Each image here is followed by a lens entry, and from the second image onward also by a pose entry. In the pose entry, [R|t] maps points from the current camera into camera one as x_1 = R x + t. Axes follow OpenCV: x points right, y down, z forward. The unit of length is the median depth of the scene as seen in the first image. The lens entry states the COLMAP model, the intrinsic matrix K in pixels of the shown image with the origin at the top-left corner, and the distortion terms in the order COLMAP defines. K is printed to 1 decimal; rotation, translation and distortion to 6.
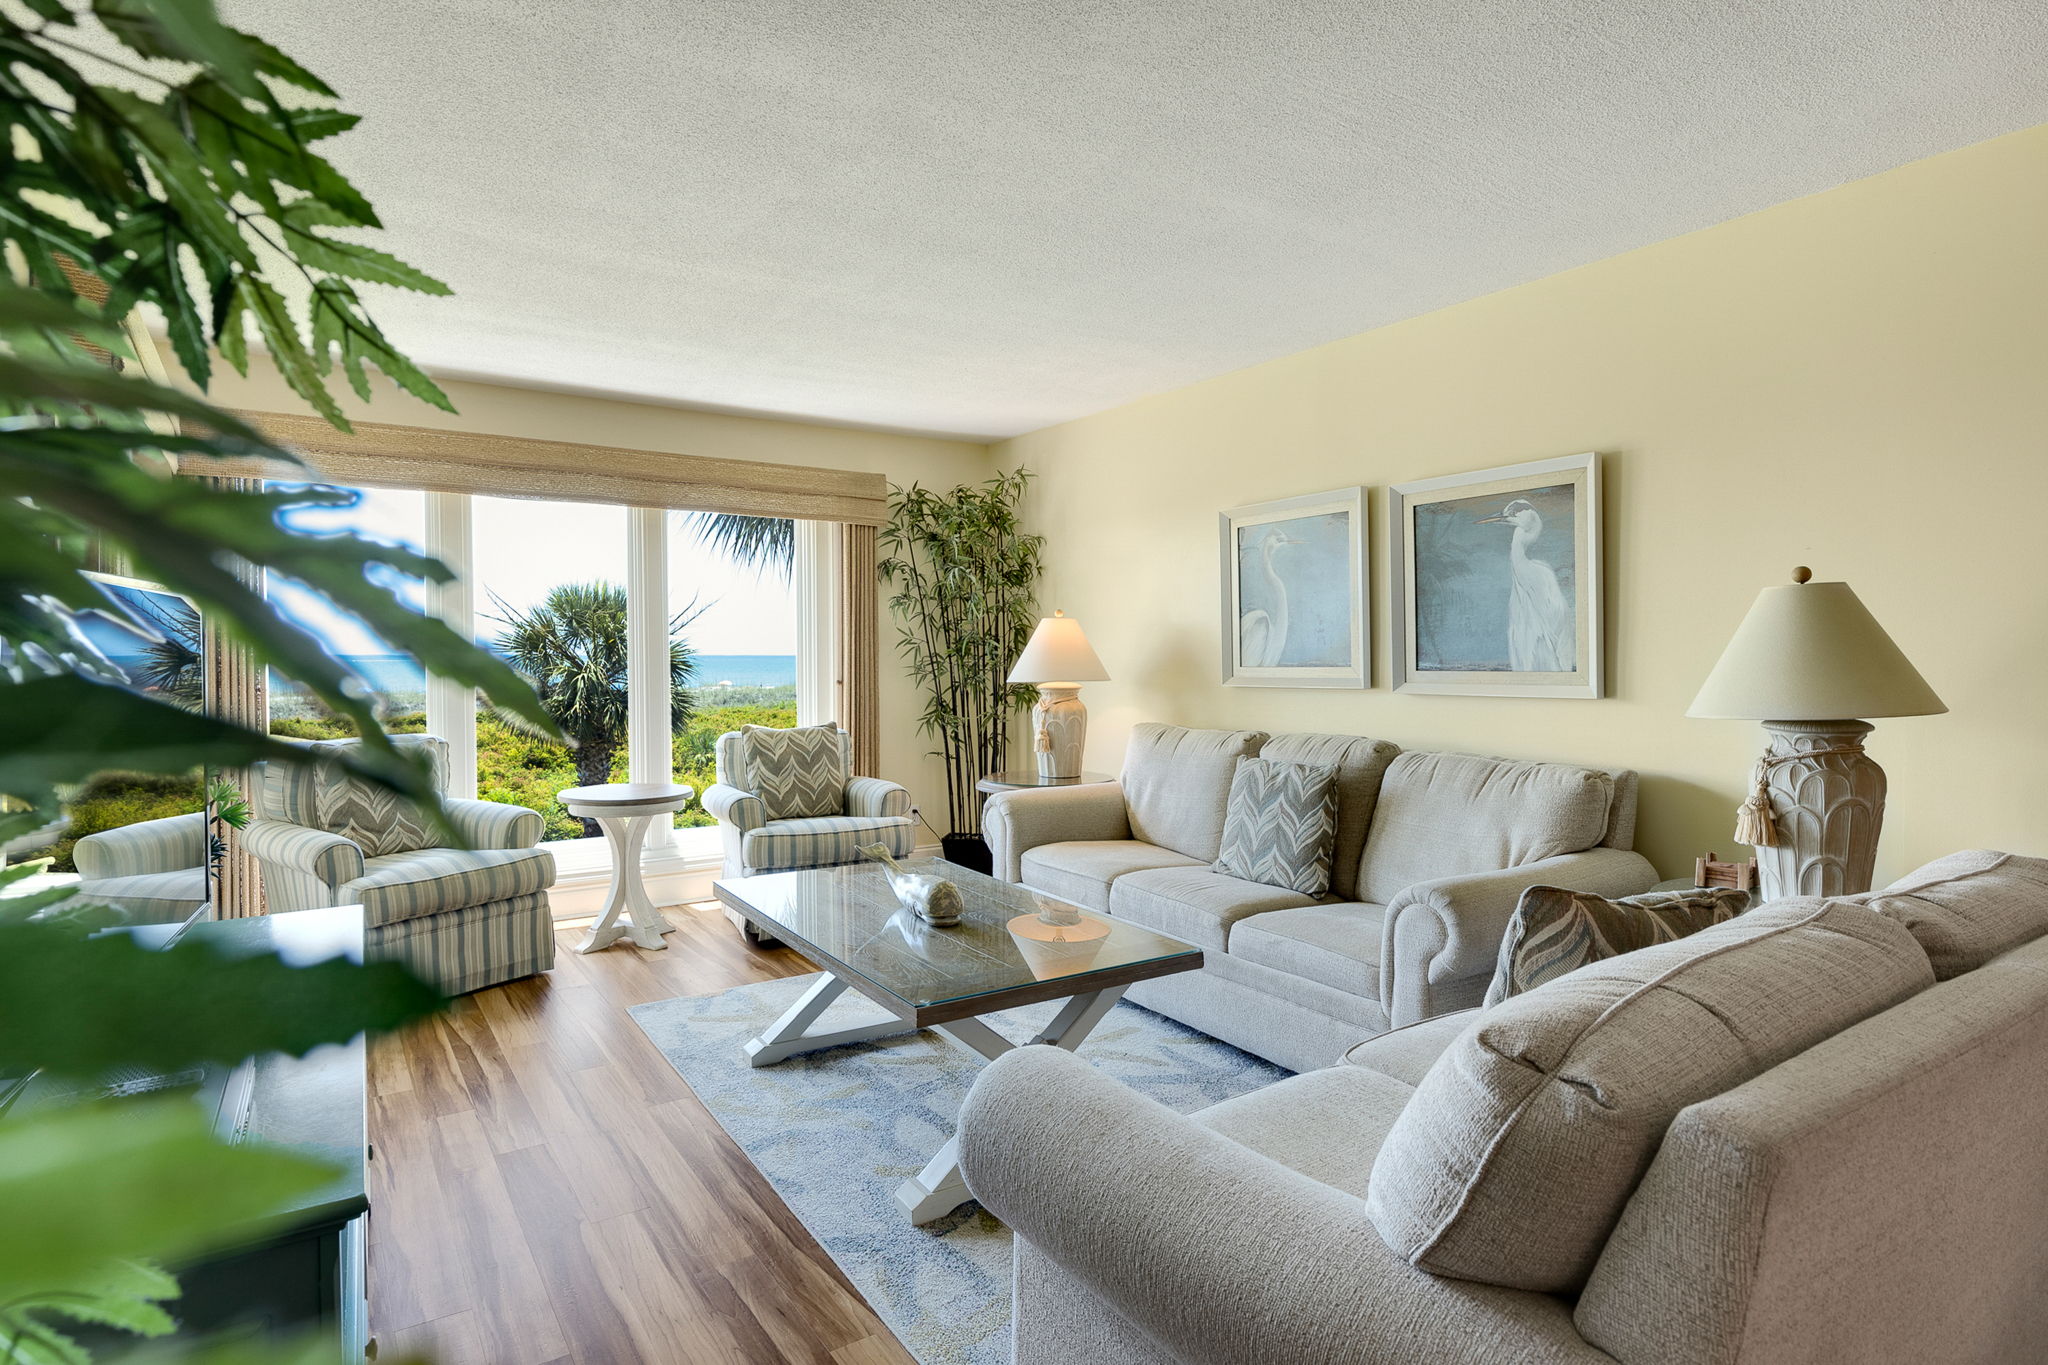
lens RADIAL K [[1043.5, 0, 1037.0], [0, 1043.5, 660.0], [0, 0, 1]] dist [0.017356, -0.006289]
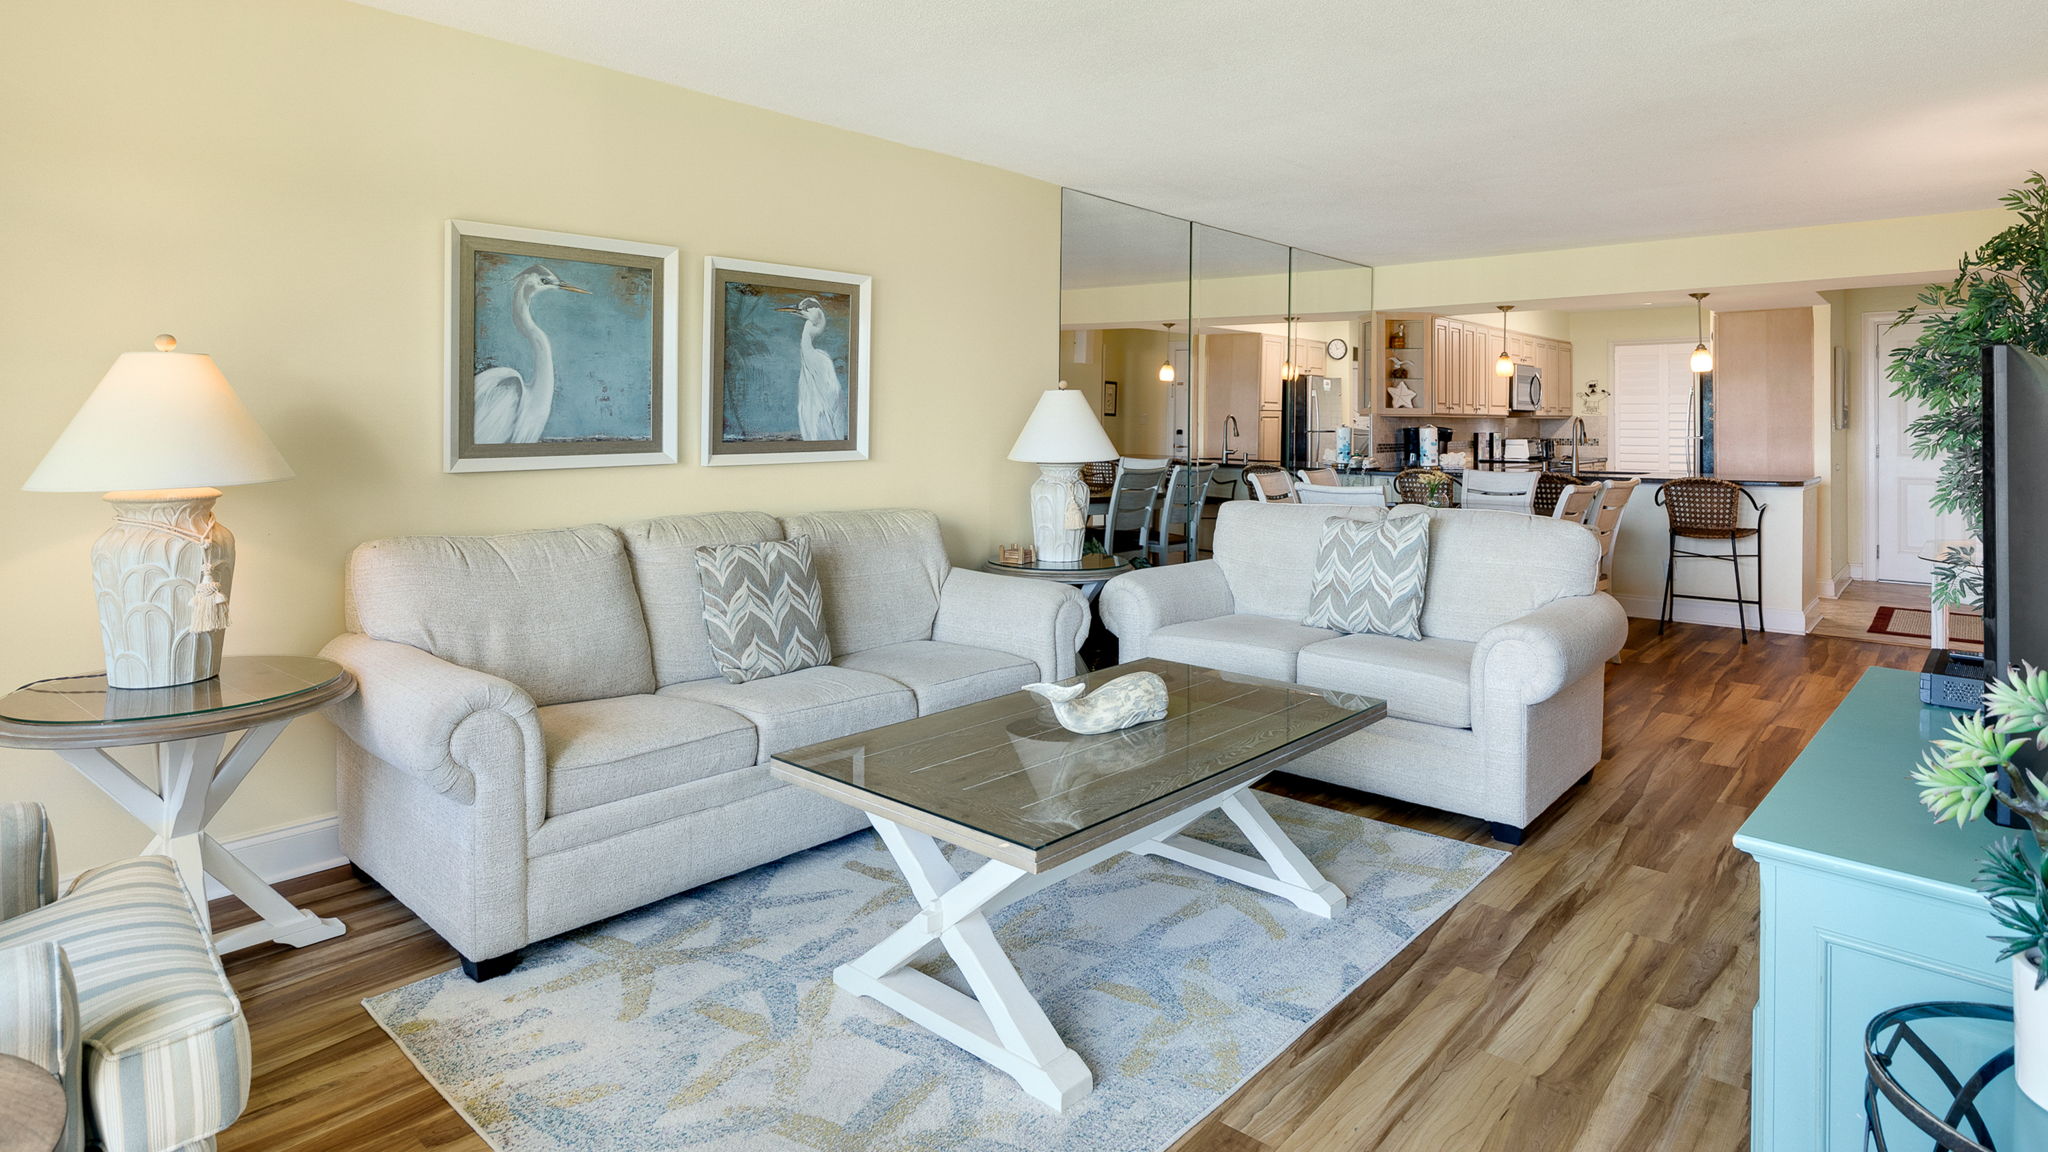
lens RADIAL K [[1054.1, 0, 1004.1], [0, 1054.1, 431.5], [0, 0, 1]] dist [-0.001076, -0.000592]
pose [[-0.203675, -0.010464, 0.978983, -0.614202], [0.000649, 0.999941, 0.010823, -0.010327], [-0.979038, 0.002840, -0.203657, 0.823181]]
